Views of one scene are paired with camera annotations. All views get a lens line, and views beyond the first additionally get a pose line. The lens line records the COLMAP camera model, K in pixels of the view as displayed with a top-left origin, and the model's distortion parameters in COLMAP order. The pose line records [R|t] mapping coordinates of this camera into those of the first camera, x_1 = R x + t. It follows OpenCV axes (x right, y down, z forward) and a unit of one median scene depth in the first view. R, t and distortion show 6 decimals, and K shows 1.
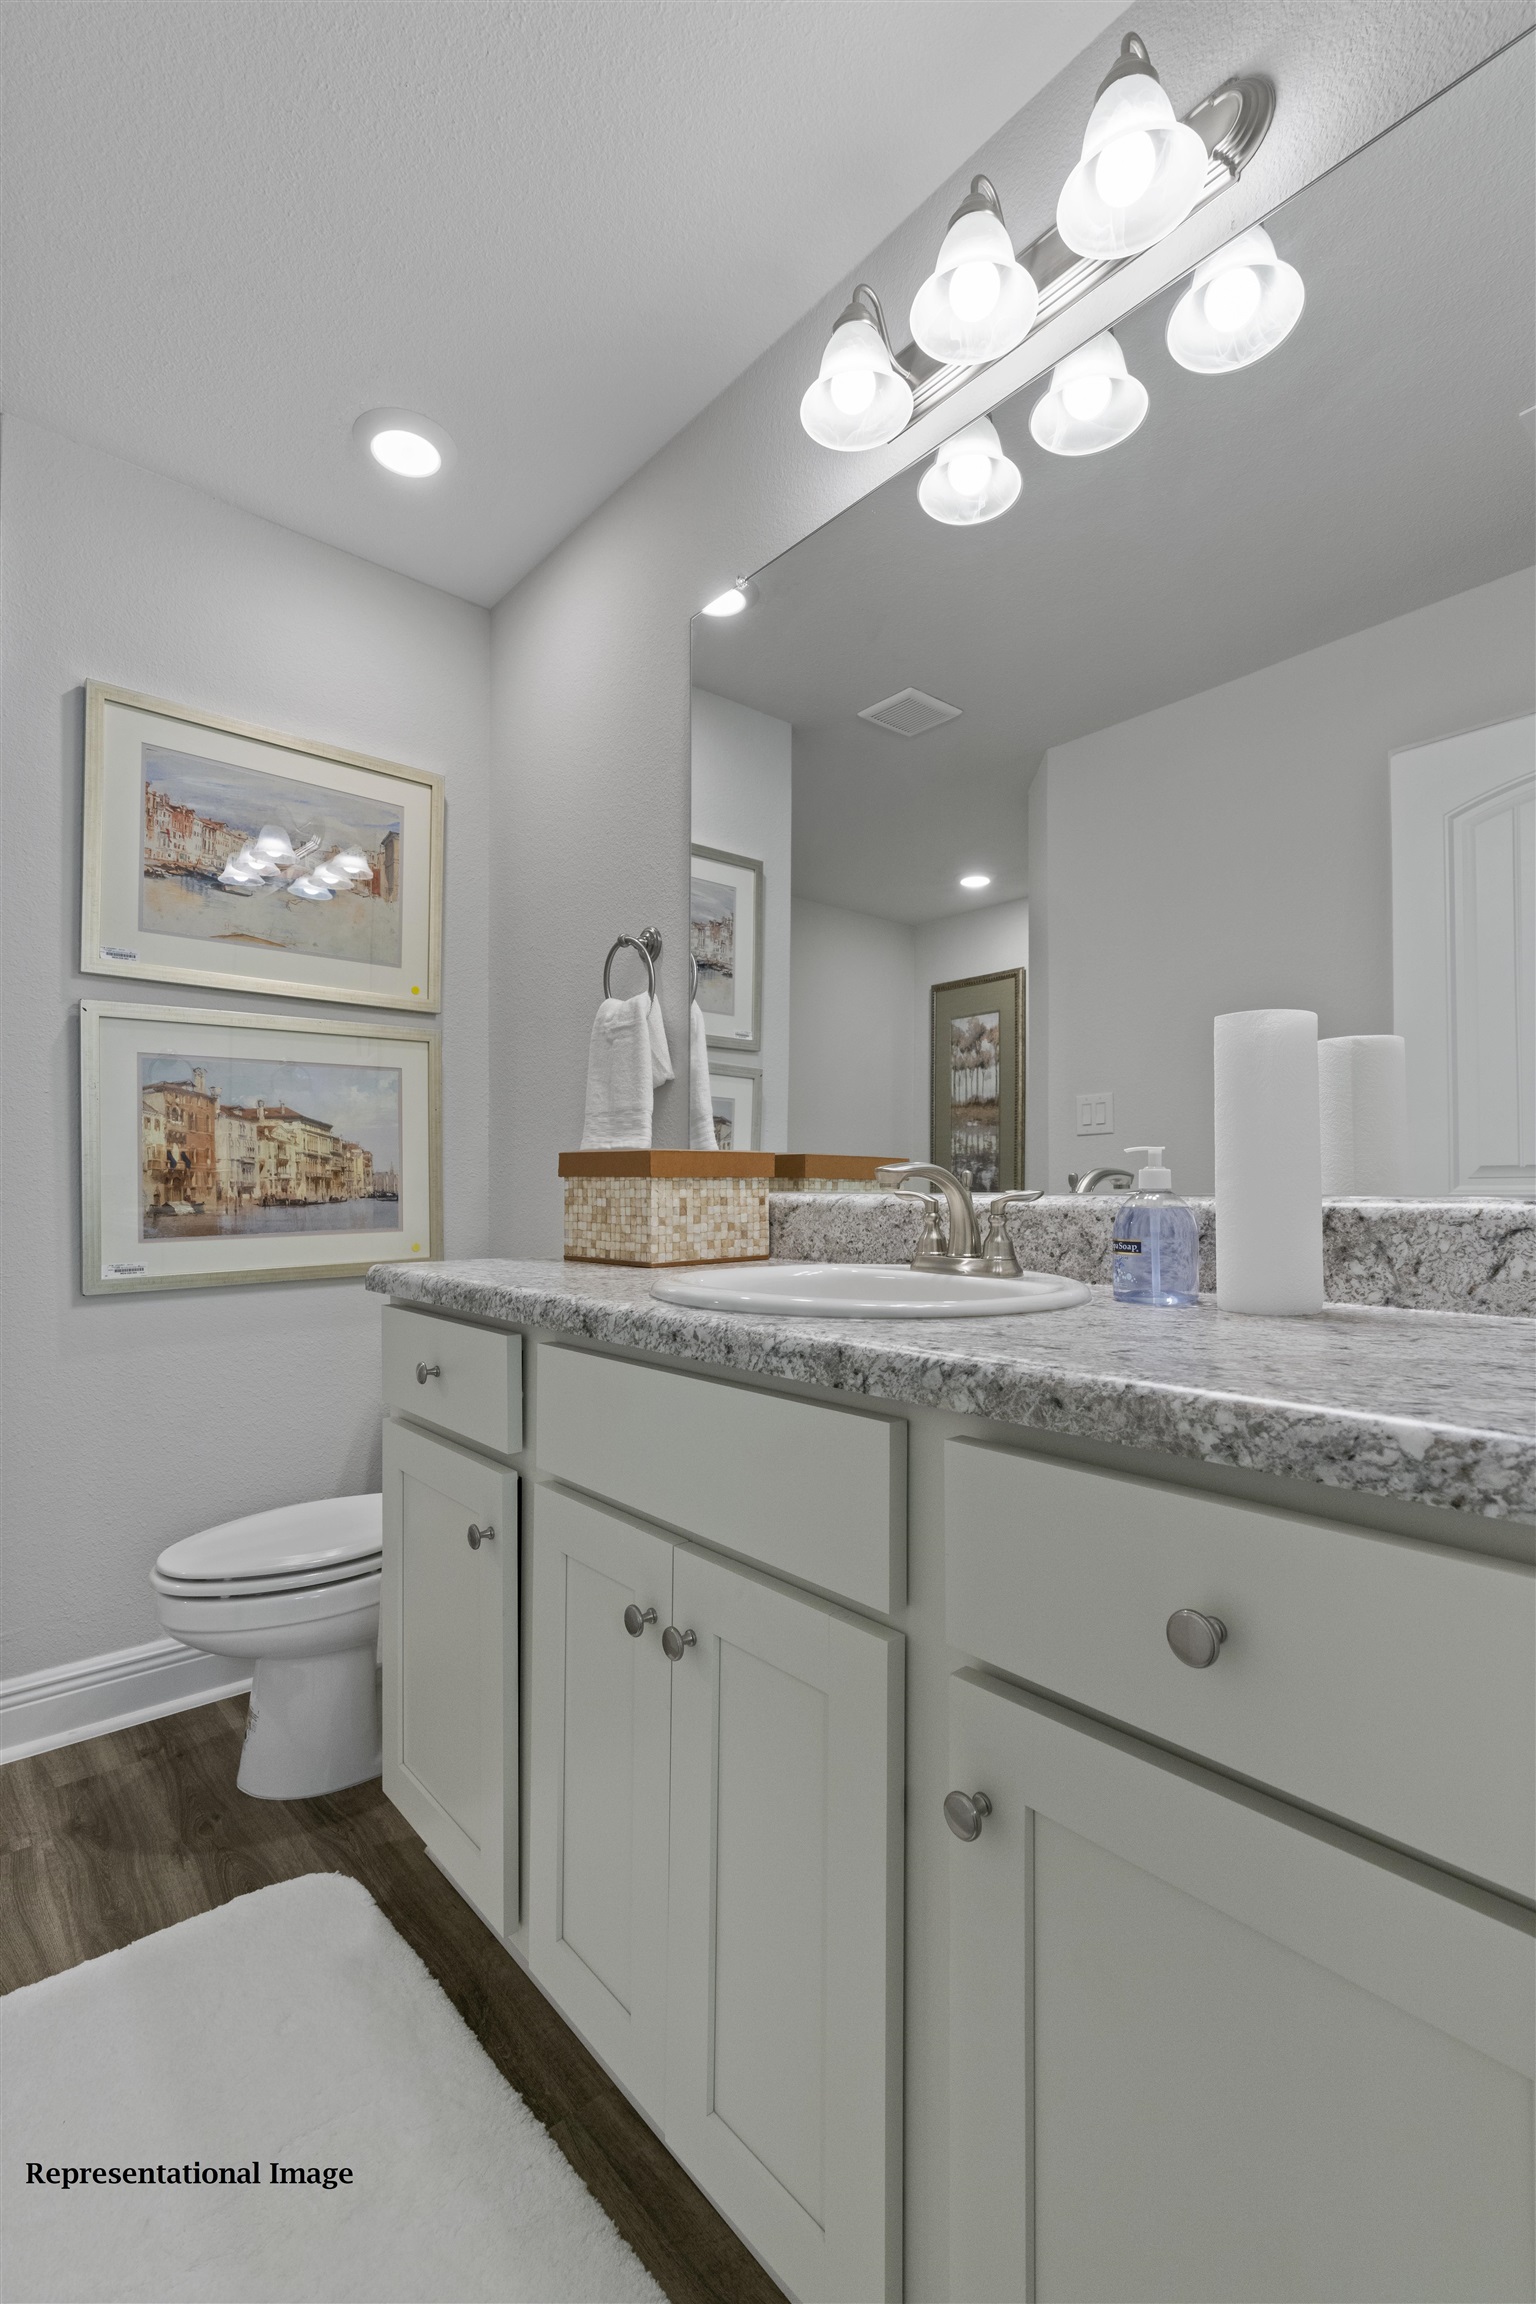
lens RADIAL K [[1038.5, 0, 766.2], [0, 1038.5, 1204.4], [0, 0, 1]] dist [-0.016718, 0.007448]
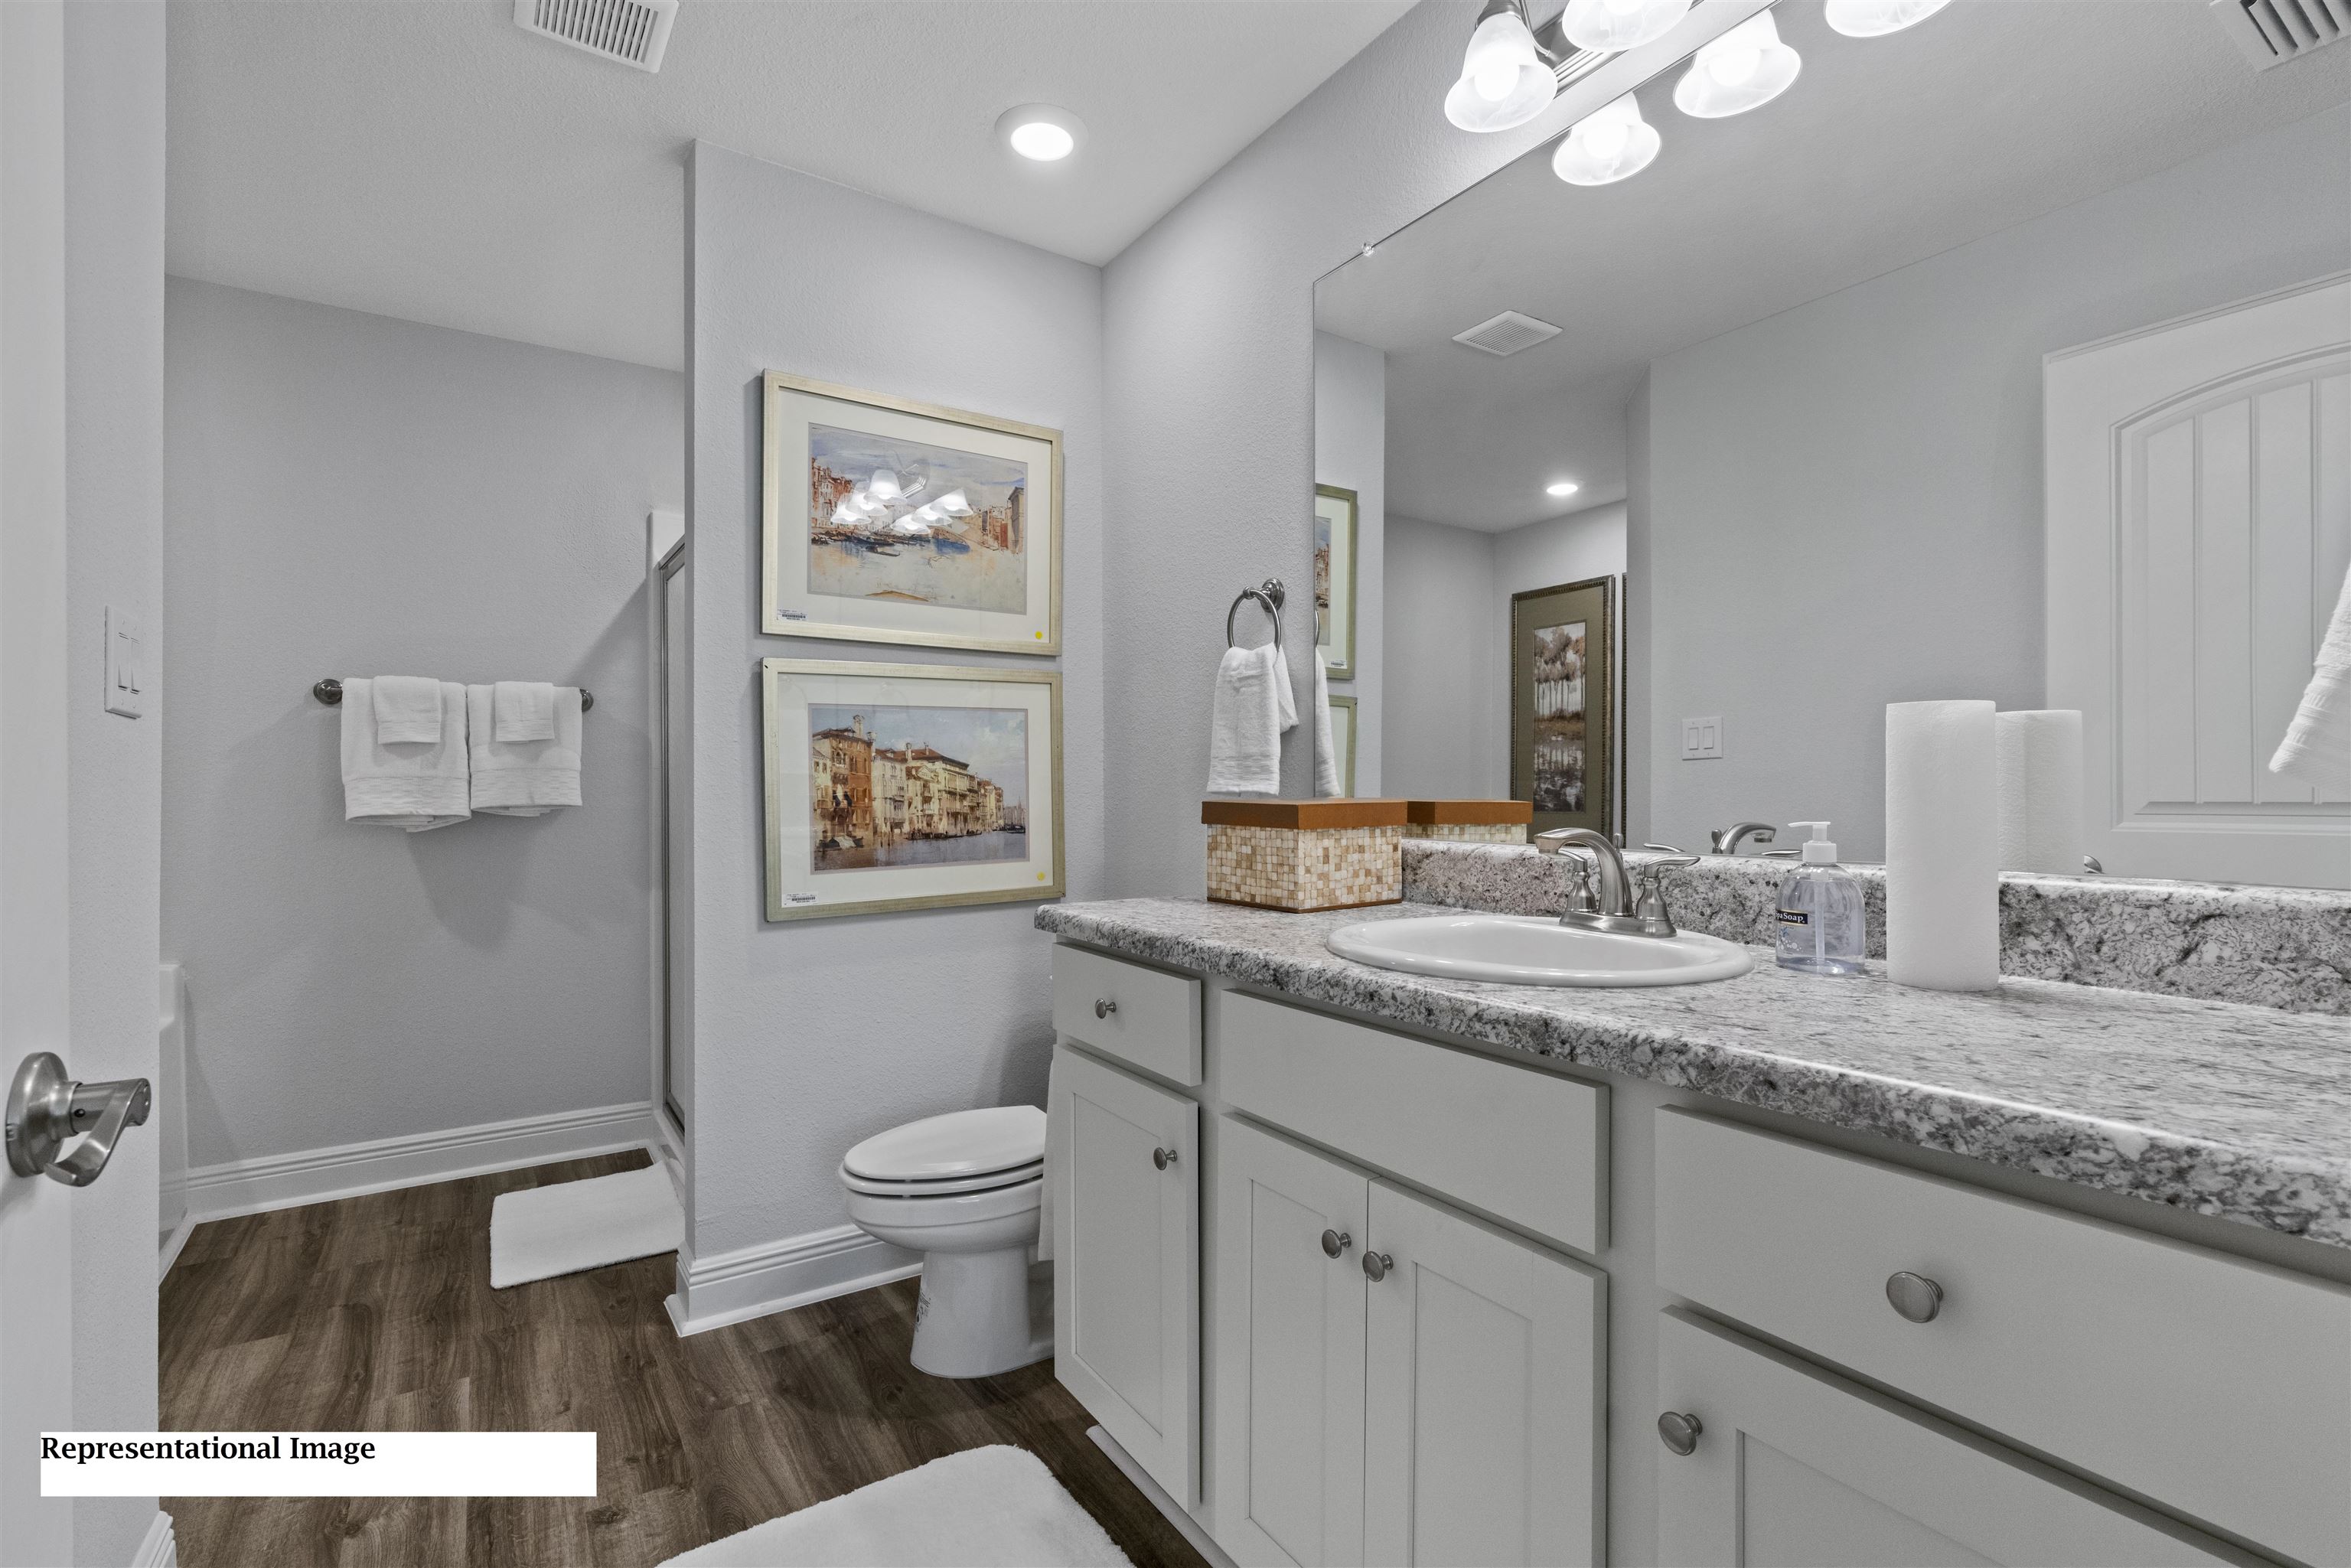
lens RADIAL K [[1059.7, 0, 1164.0], [0, 1059.7, 819.8], [0, 0, 1]] dist [-0.016718, 0.007448]
pose [[0.990443, 0.001817, -0.137910, -0.092611], [0.000115, 0.999902, 0.013999, -0.048909], [0.137922, -0.013881, 0.990346, -0.102936]]
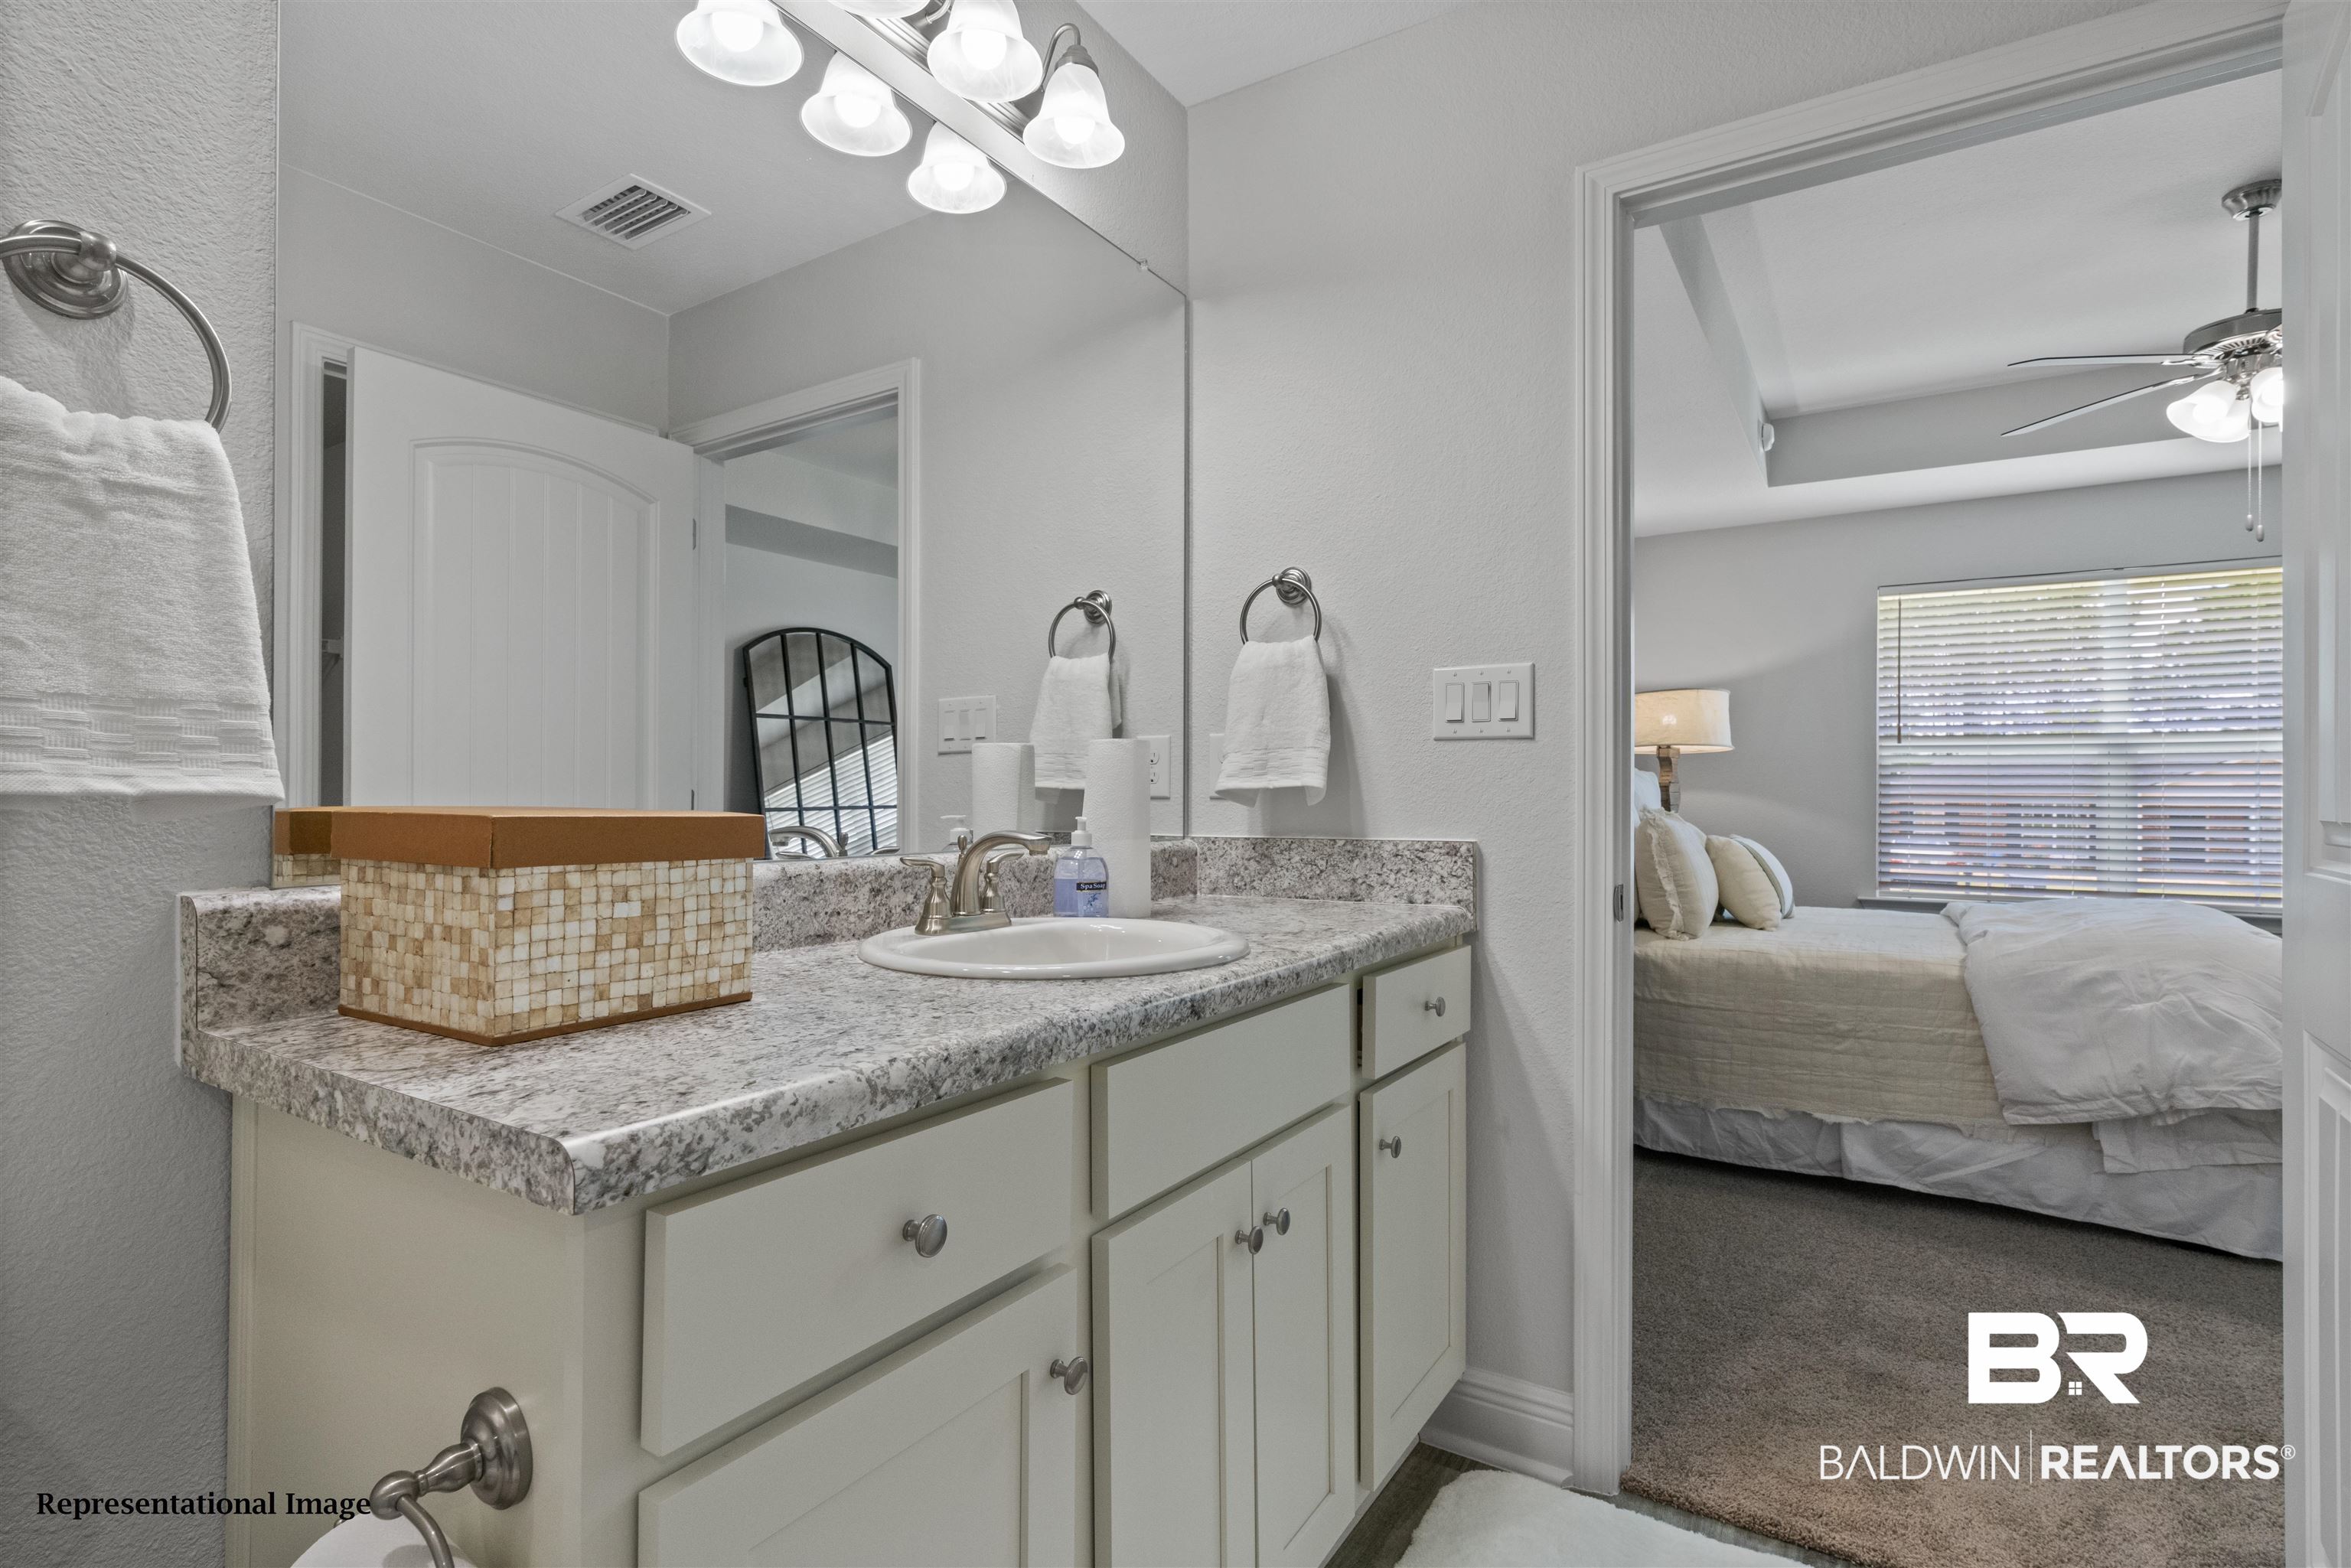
lens RADIAL K [[1148.9, 0, 1175.5], [0, 1148.9, 784.0], [0, 0, 1]] dist [0.001477, 0.000141]
pose [[-0.299918, 0.007039, 0.953939, -0.826560], [0.006464, 0.999965, -0.005347, -0.063469], [-0.953943, 0.004563, -0.299953, 0.913911]]
